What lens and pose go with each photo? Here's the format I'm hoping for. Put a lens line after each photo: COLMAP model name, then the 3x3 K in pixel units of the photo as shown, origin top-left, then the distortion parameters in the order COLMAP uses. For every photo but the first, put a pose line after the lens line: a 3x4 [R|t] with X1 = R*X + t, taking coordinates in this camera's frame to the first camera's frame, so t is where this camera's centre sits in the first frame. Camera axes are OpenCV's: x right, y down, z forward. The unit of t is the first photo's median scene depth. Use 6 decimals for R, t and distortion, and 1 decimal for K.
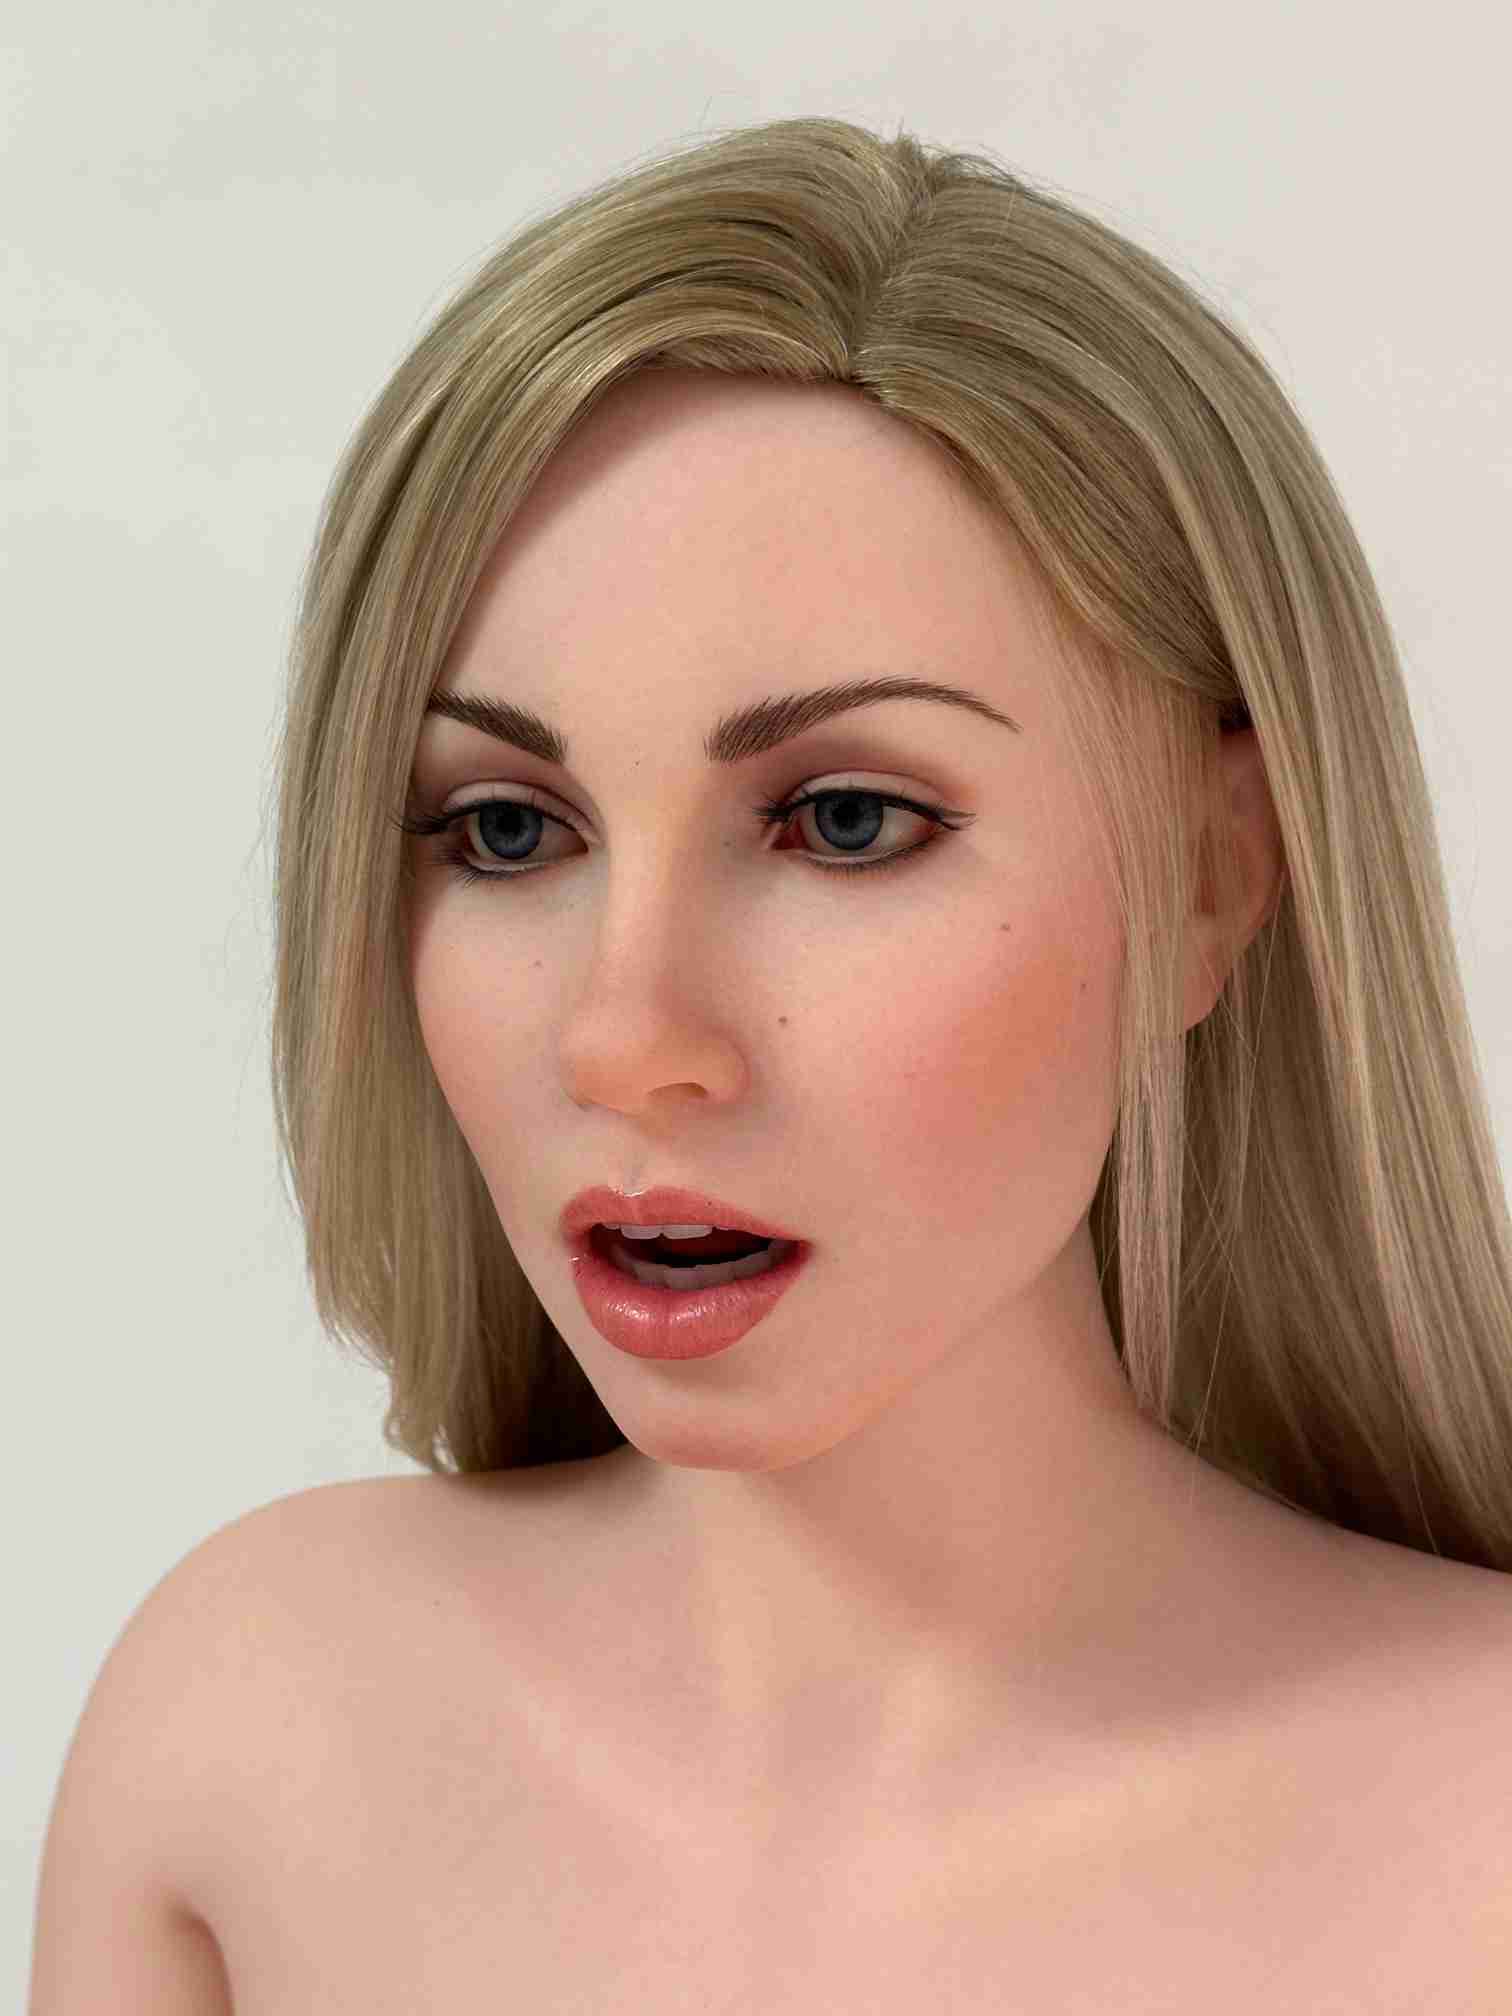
lens RADIAL K [[2944.0, 0, 754.6], [0, 2944.0, 1011.7], [0, 0, 1]] dist [0.165627, 0.000000]
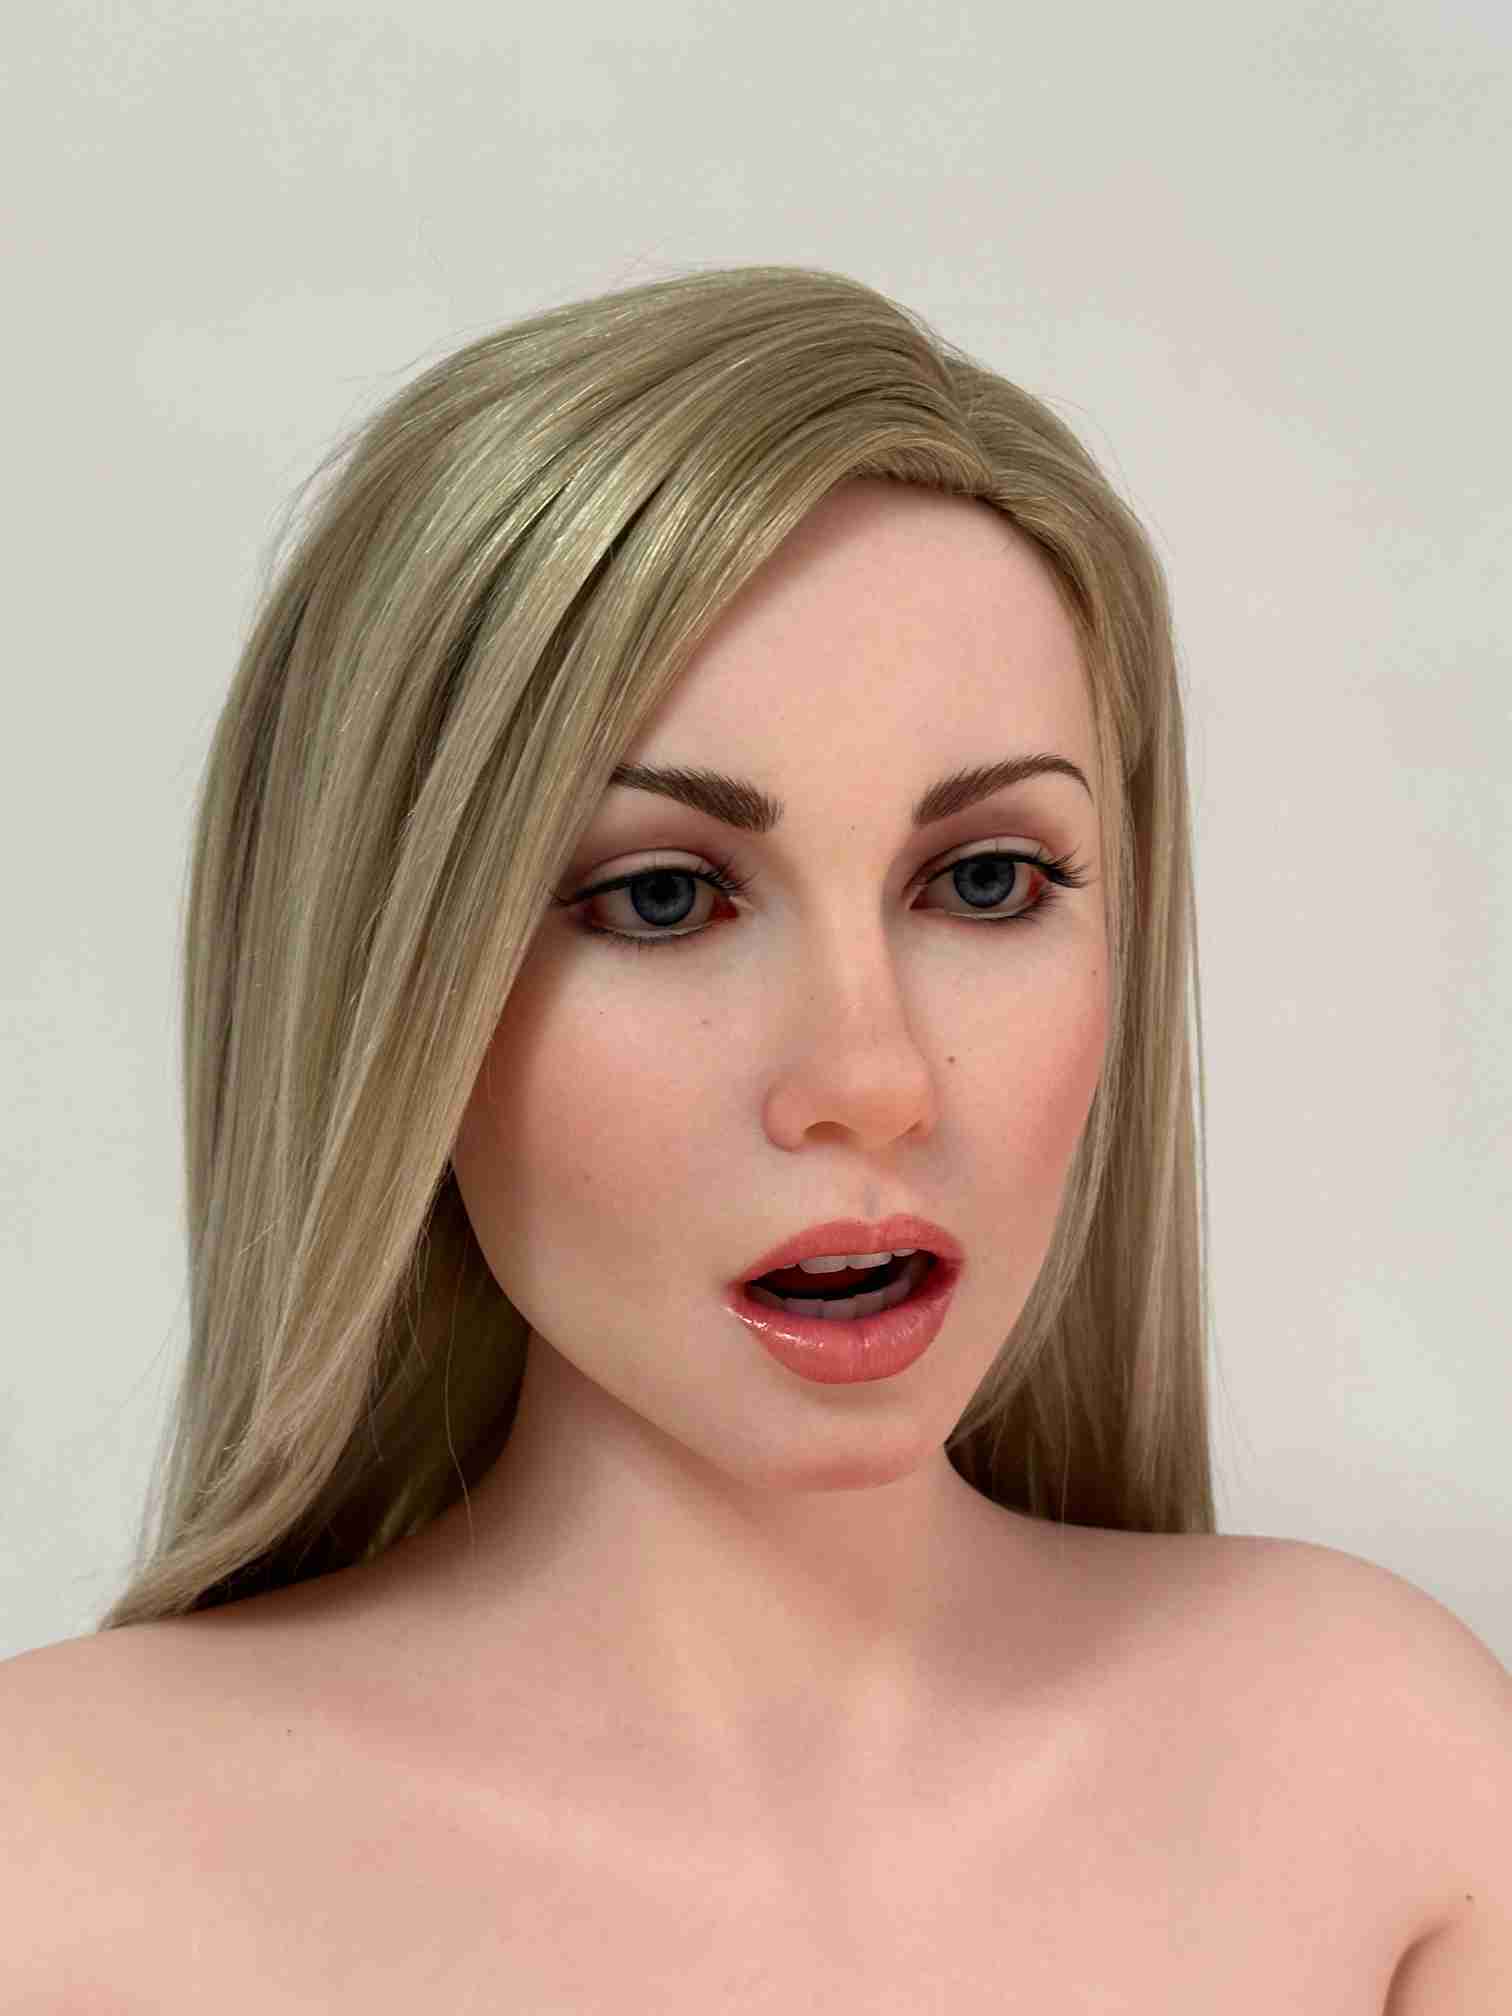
lens RADIAL K [[2944.0, 0, 755.5], [0, 2944.0, 1009.8], [0, 0, 1]] dist [0.165627, 0.000000]
pose [[0.795264, -0.027873, 0.605622, -0.717007], [0.074789, 0.995823, -0.052376, 0.036549], [-0.601632, 0.086947, 0.794027, 0.159706]]
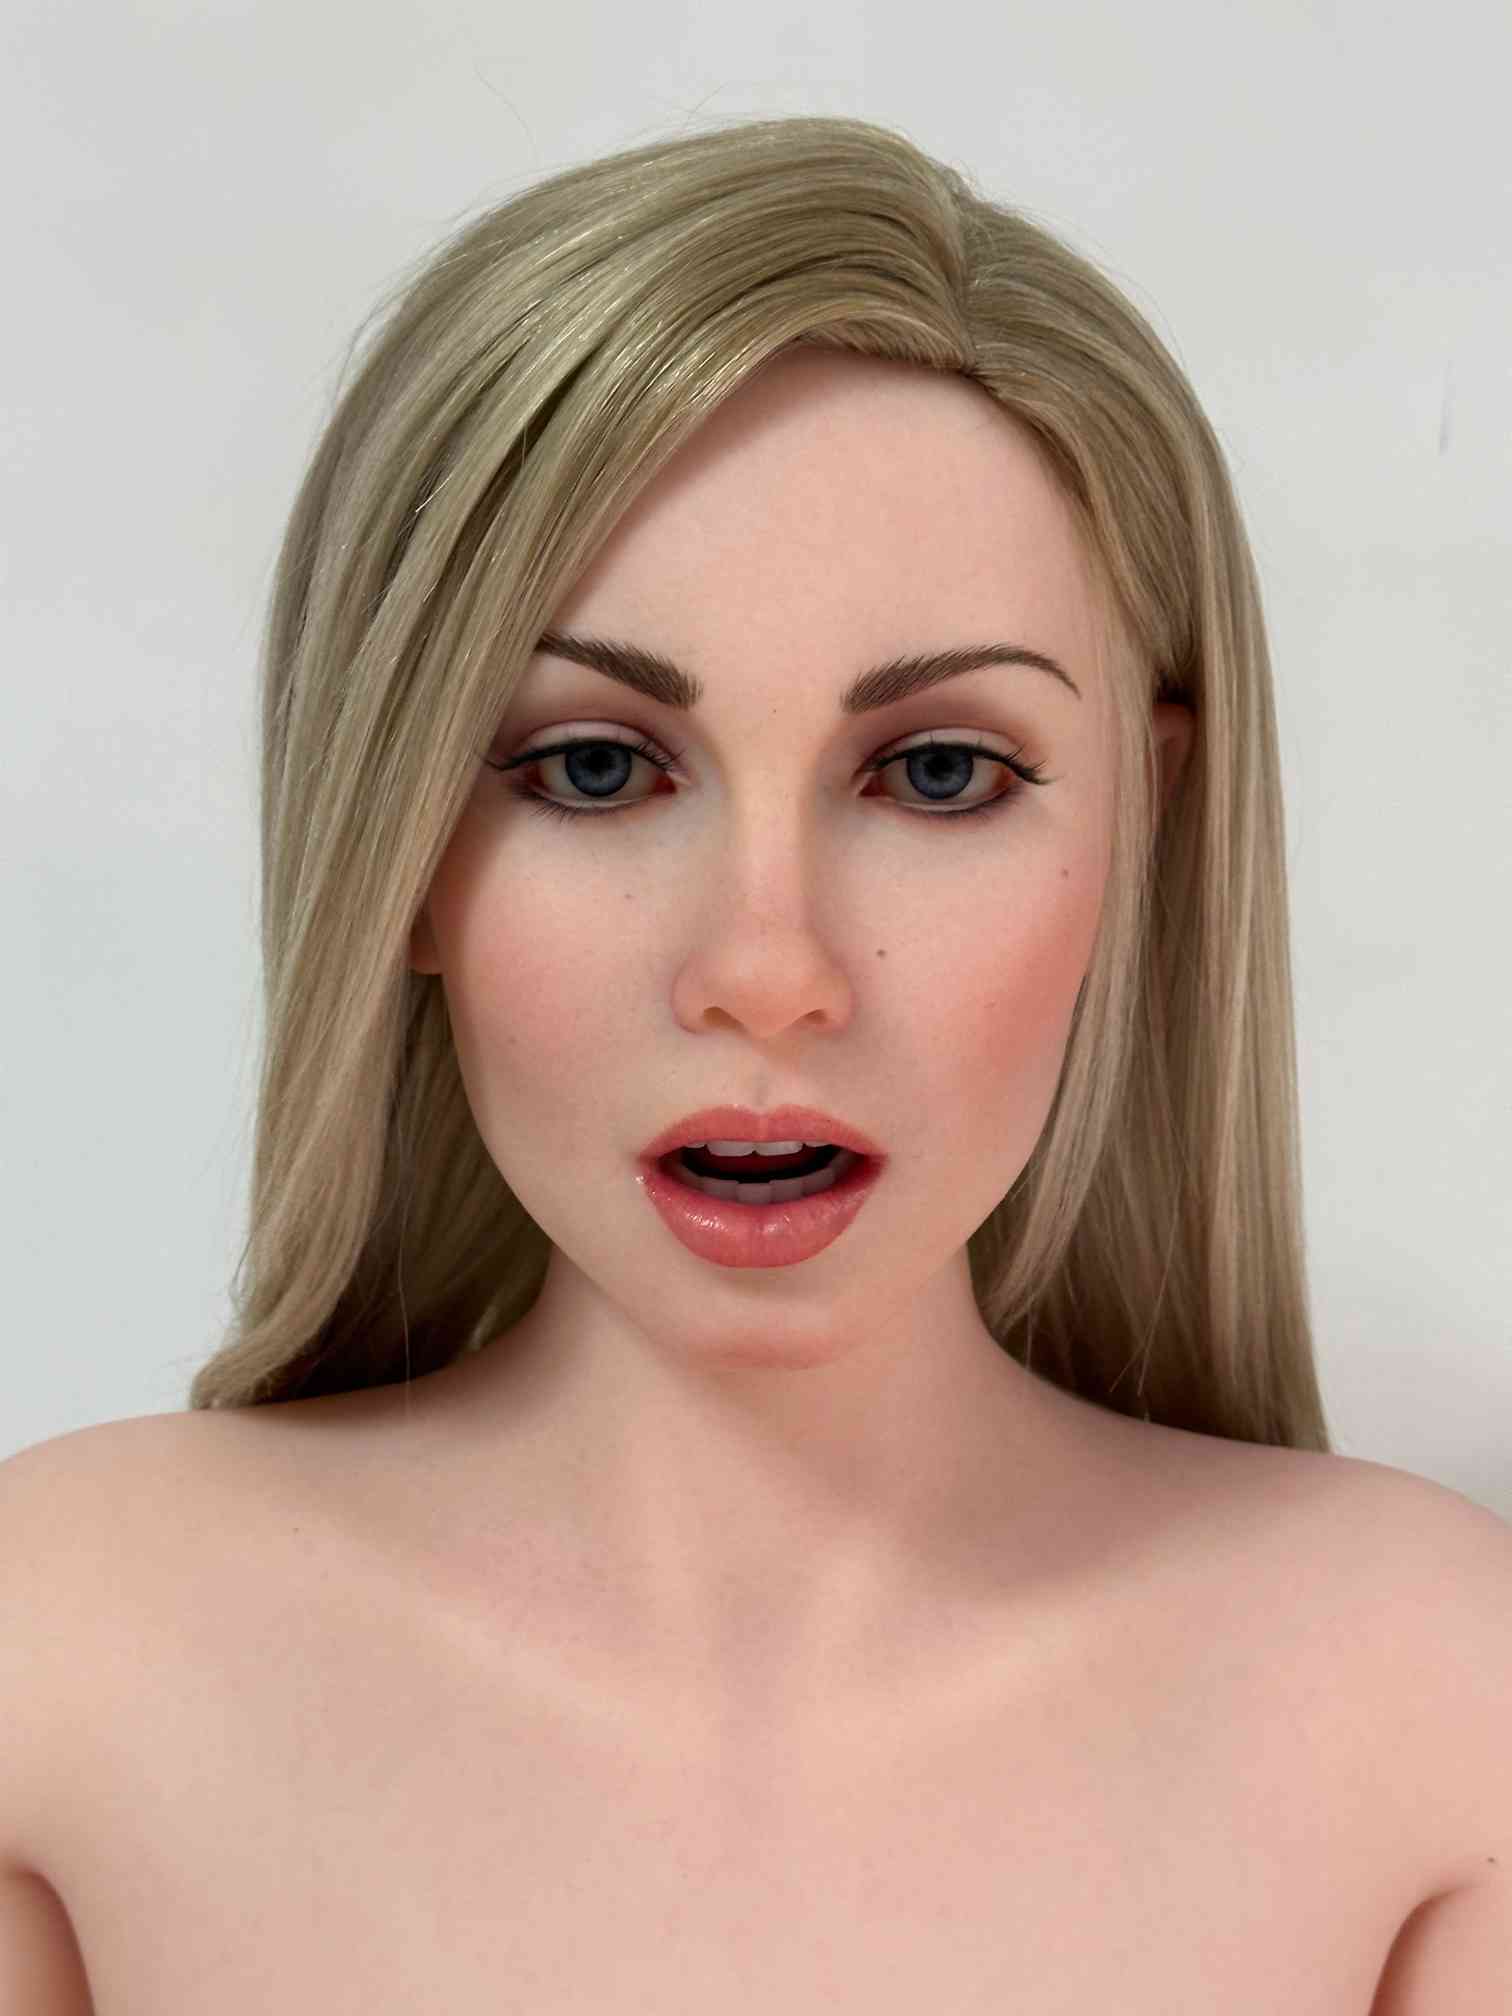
lens RADIAL K [[2944.0, 0, 755.5], [0, 2944.0, 1001.8], [0, 0, 1]] dist [0.165627, 0.000000]
pose [[0.921529, 0.008859, 0.388207, -0.453079], [-0.011949, 0.999913, 0.005548, 0.015256], [-0.388125, -0.009751, 0.921555, 0.014031]]
